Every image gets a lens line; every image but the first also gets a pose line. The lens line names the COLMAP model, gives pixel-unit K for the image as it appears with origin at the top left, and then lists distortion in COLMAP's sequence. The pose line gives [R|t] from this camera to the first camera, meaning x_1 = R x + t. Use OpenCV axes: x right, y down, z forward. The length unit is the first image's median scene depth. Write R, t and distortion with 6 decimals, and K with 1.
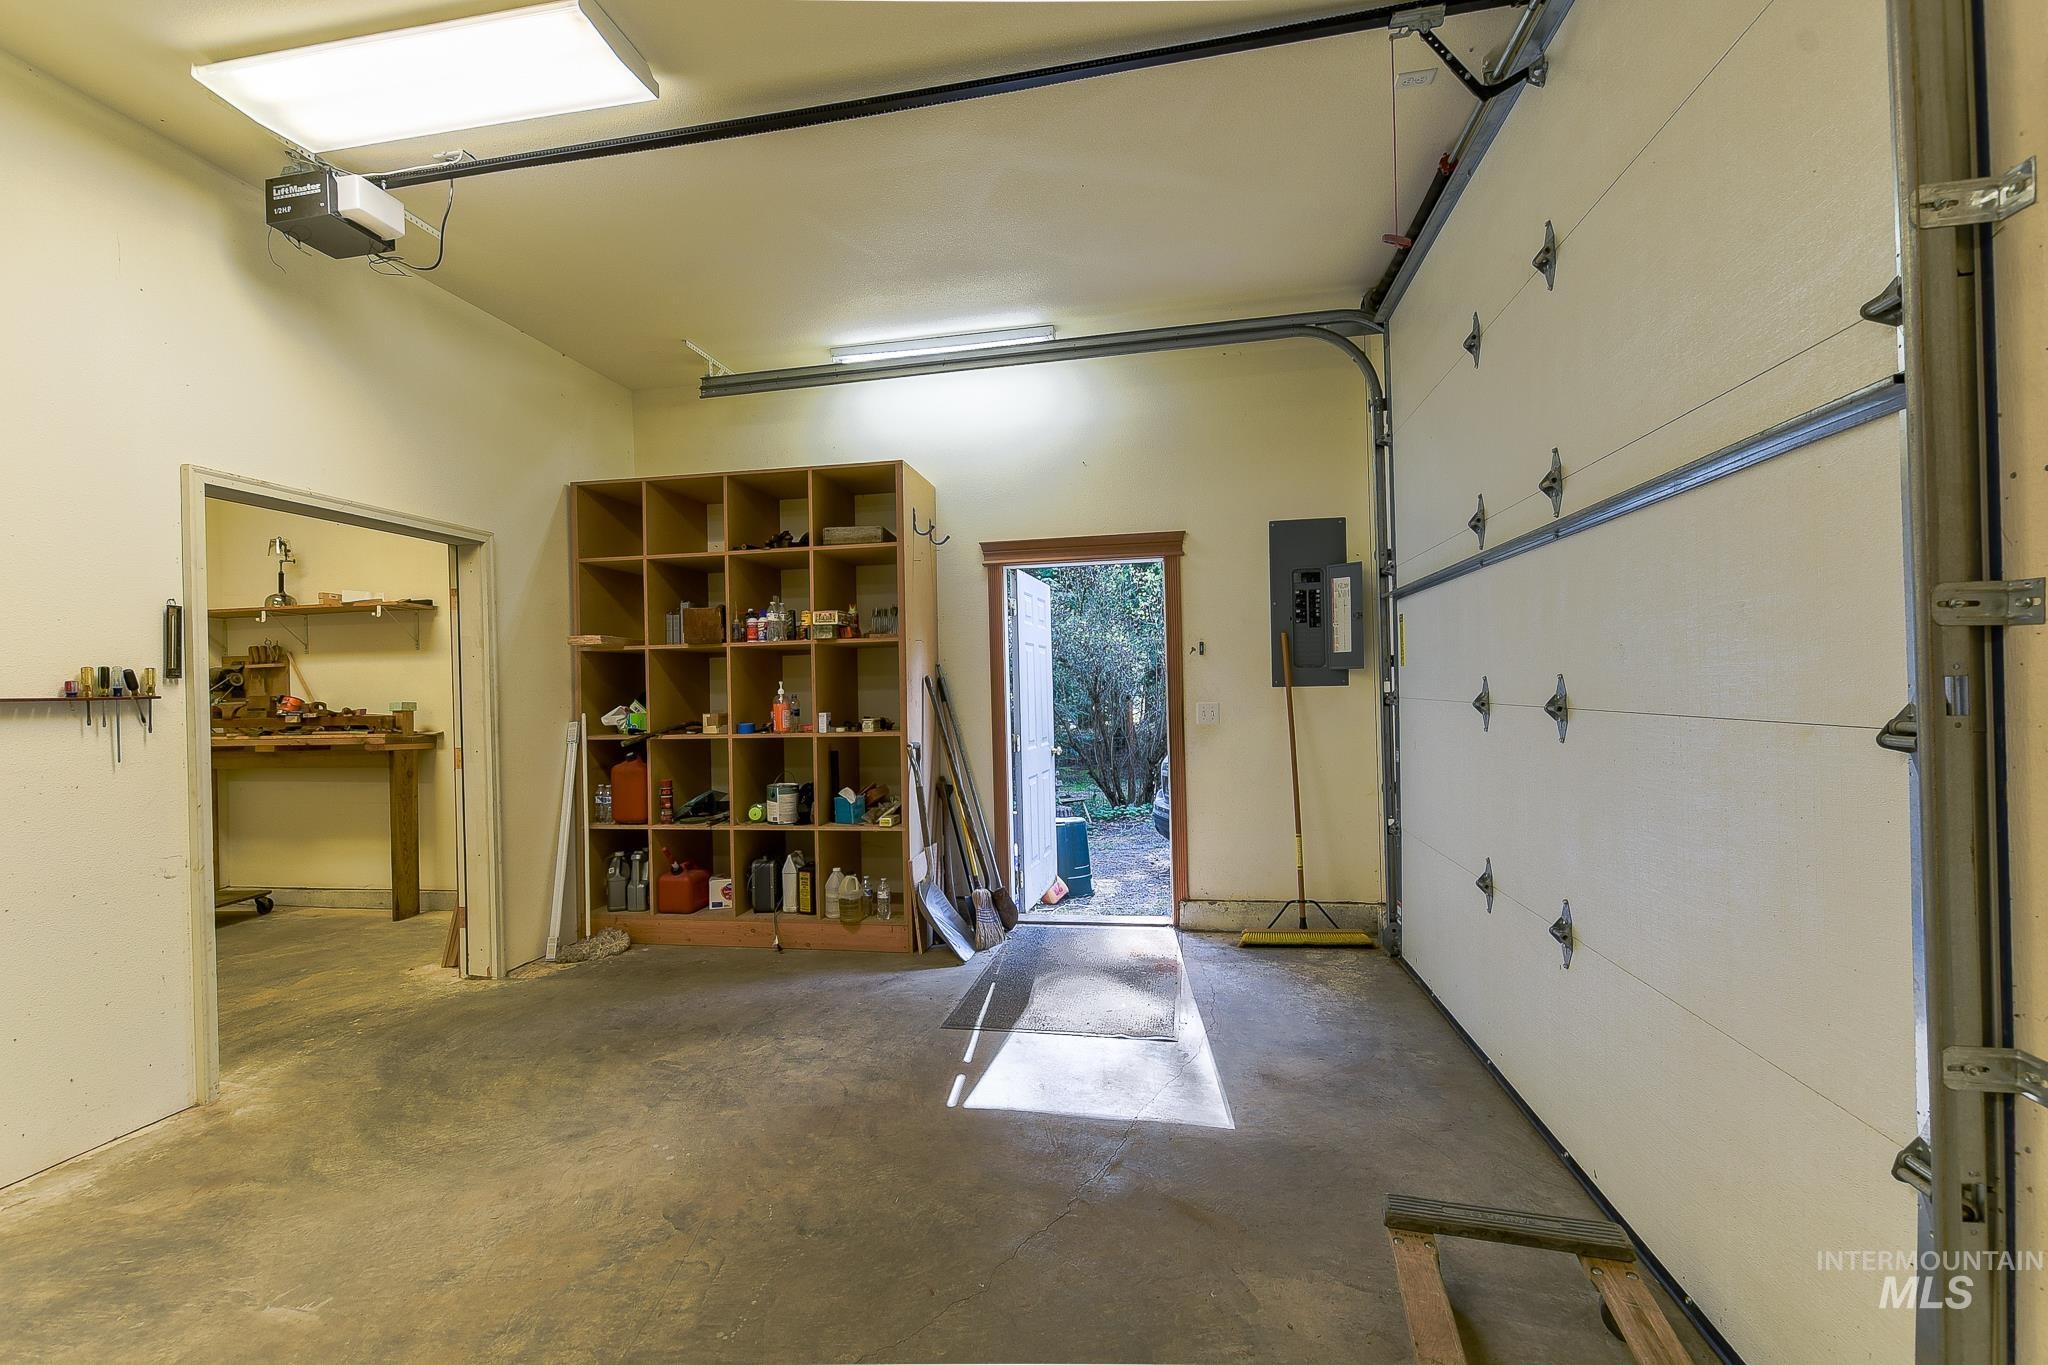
lens RADIAL K [[883.8, 0, 1013.5], [0, 883.8, 689.8], [0, 0, 1]] dist [0.008399, -0.004627]
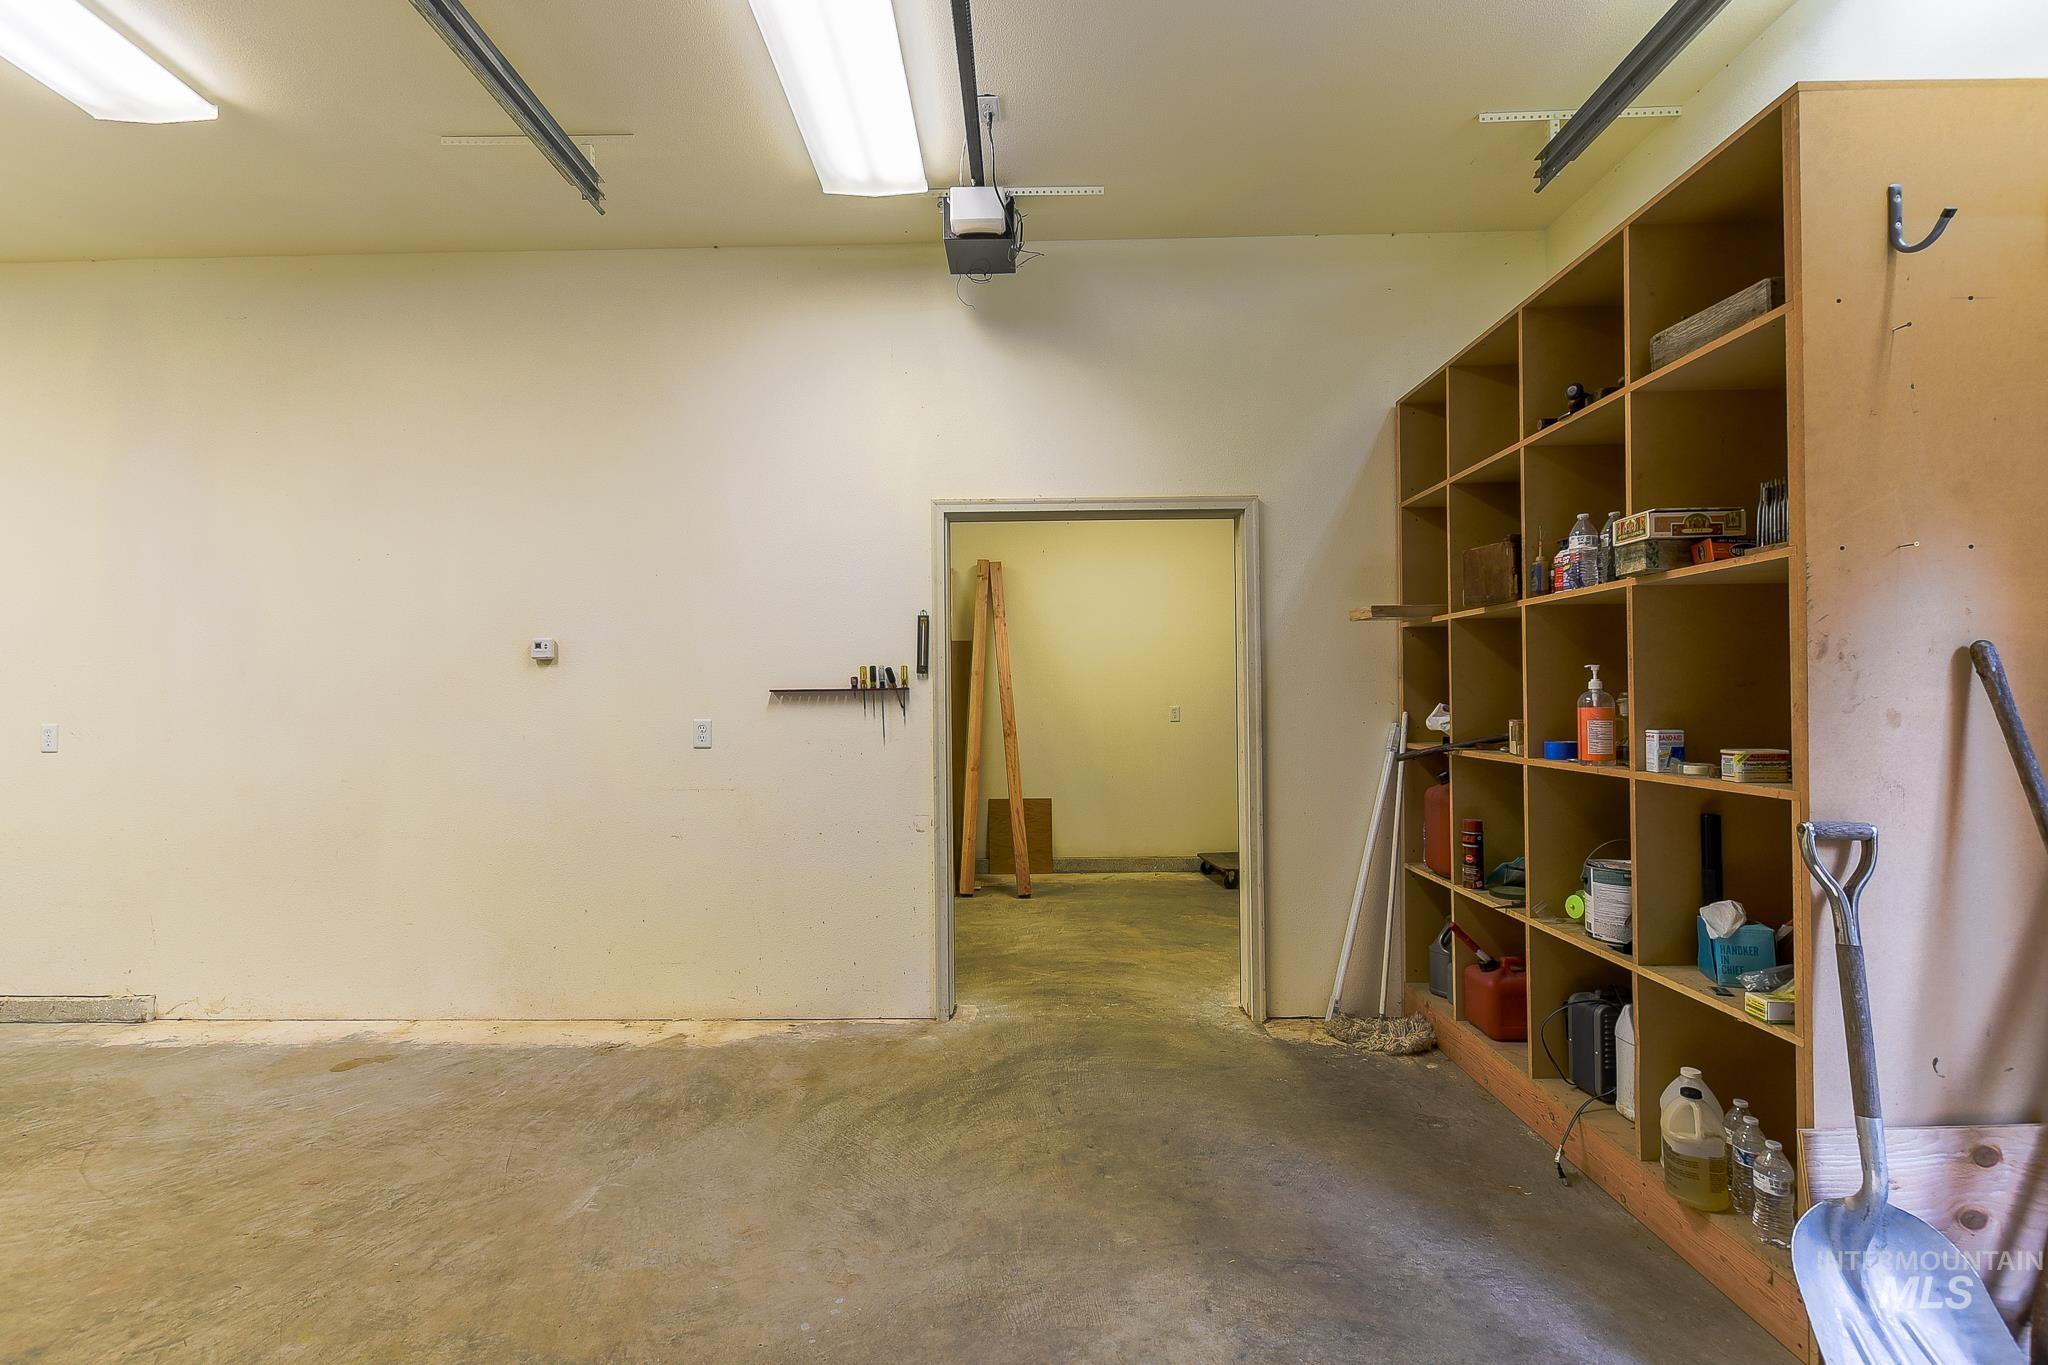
lens RADIAL K [[883.8, 0, 1013.5], [0, 883.8, 689.8], [0, 0, 1]] dist [0.008399, -0.004627]
pose [[0.159581, 0.012398, -0.987107, 0.289982], [0.006029, 0.999890, 0.013533, -0.005752], [0.987166, -0.008111, 0.159489, 0.860586]]
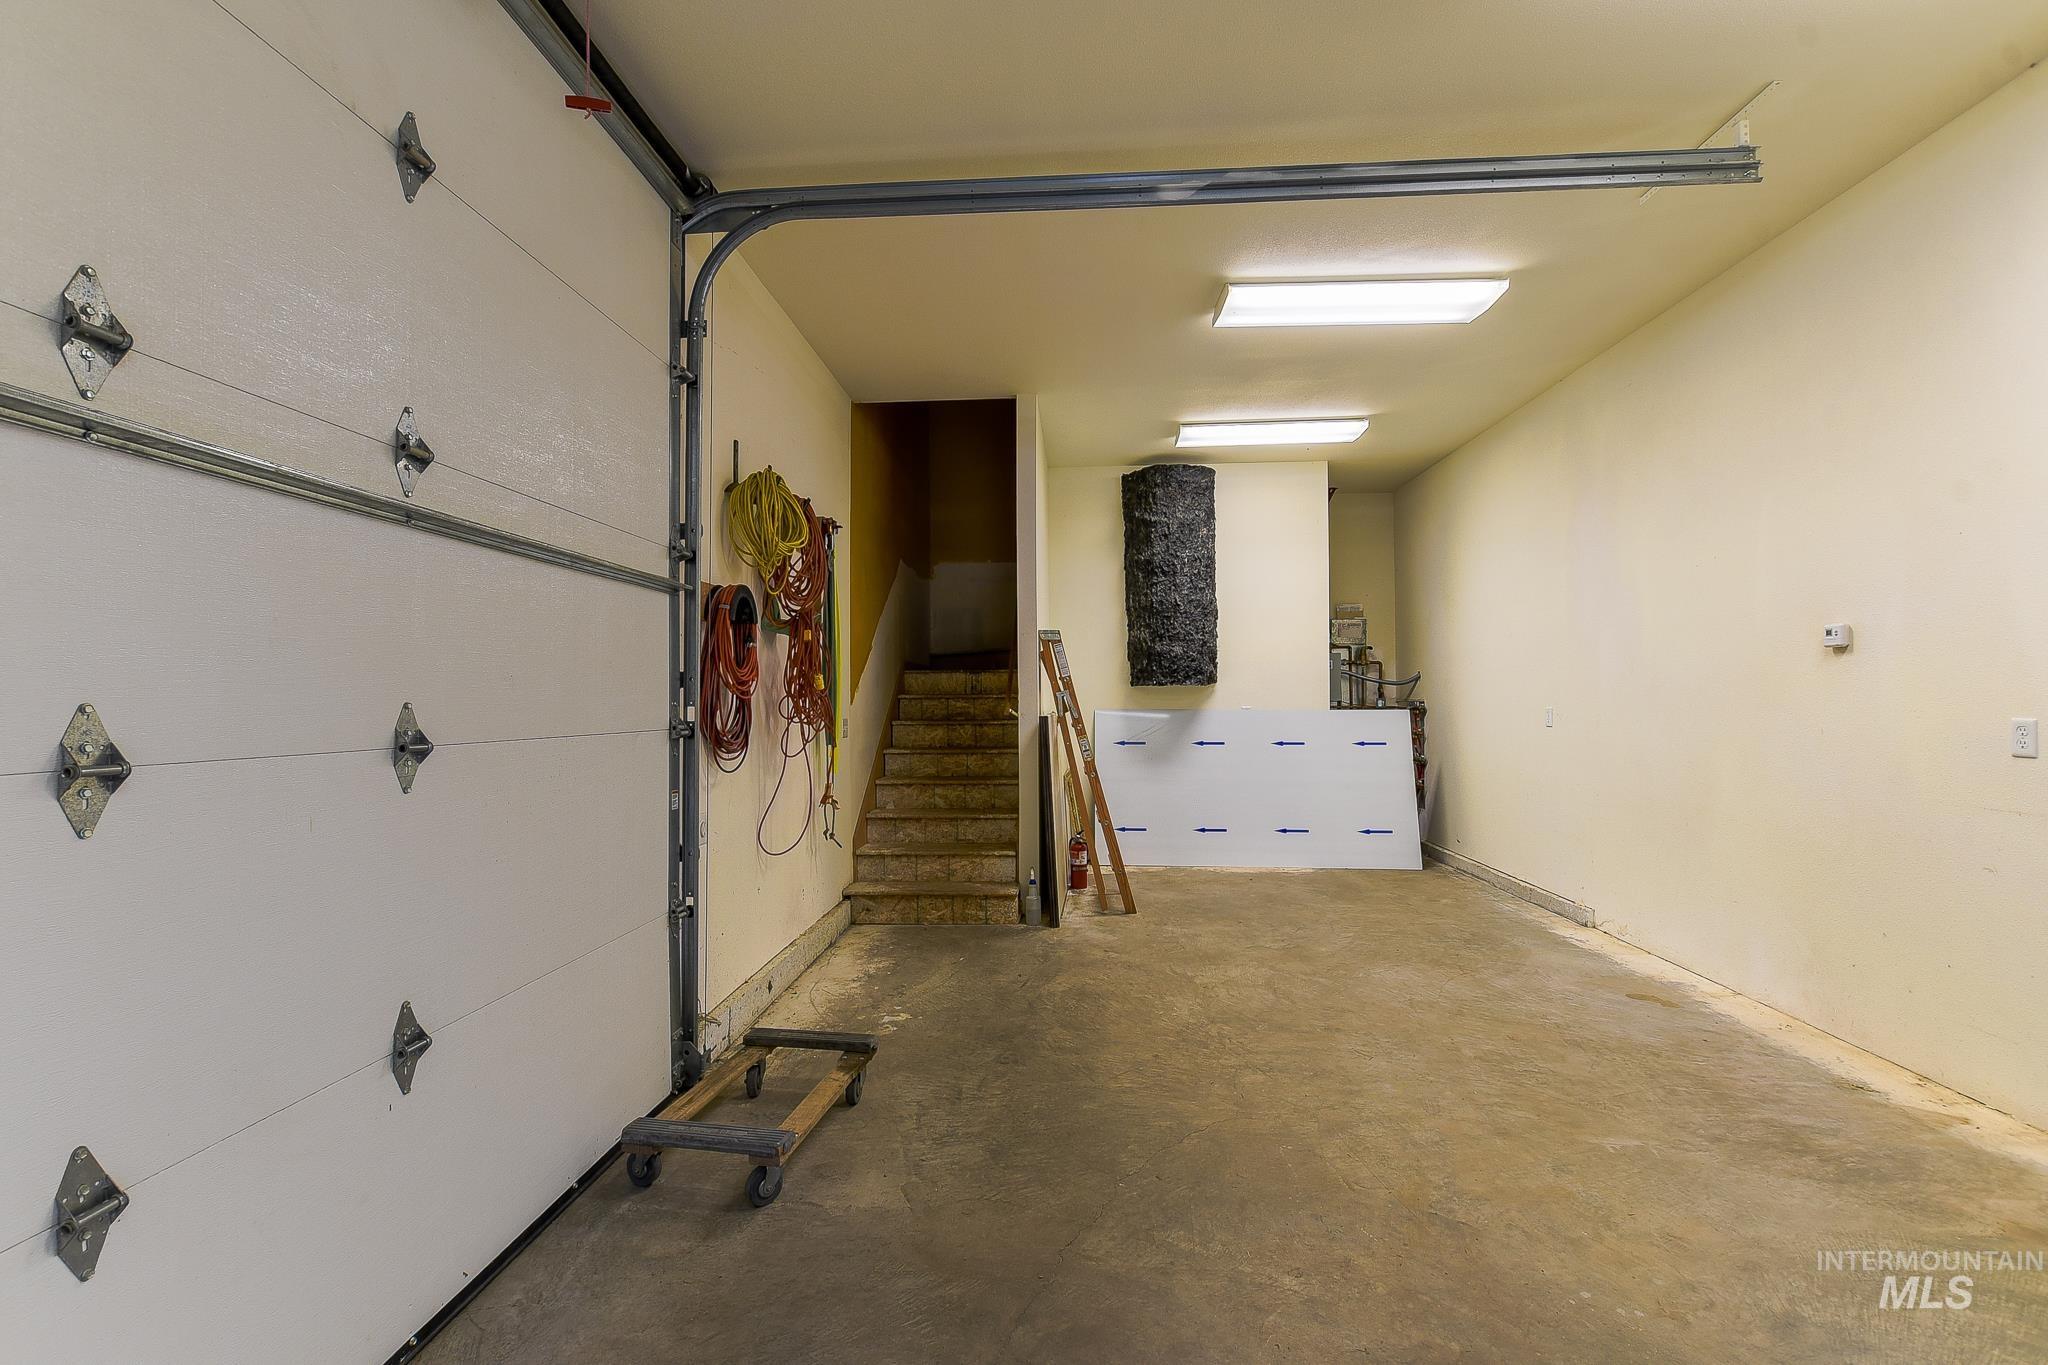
lens RADIAL K [[883.8, 0, 1013.5], [0, 883.8, 689.8], [0, 0, 1]] dist [0.008399, -0.004627]
pose [[-0.993944, 0.030475, -0.105582, 0.139485], [0.031509, 0.999470, -0.008140, -0.004856], [0.105278, -0.011417, -0.994377, 1.398101]]
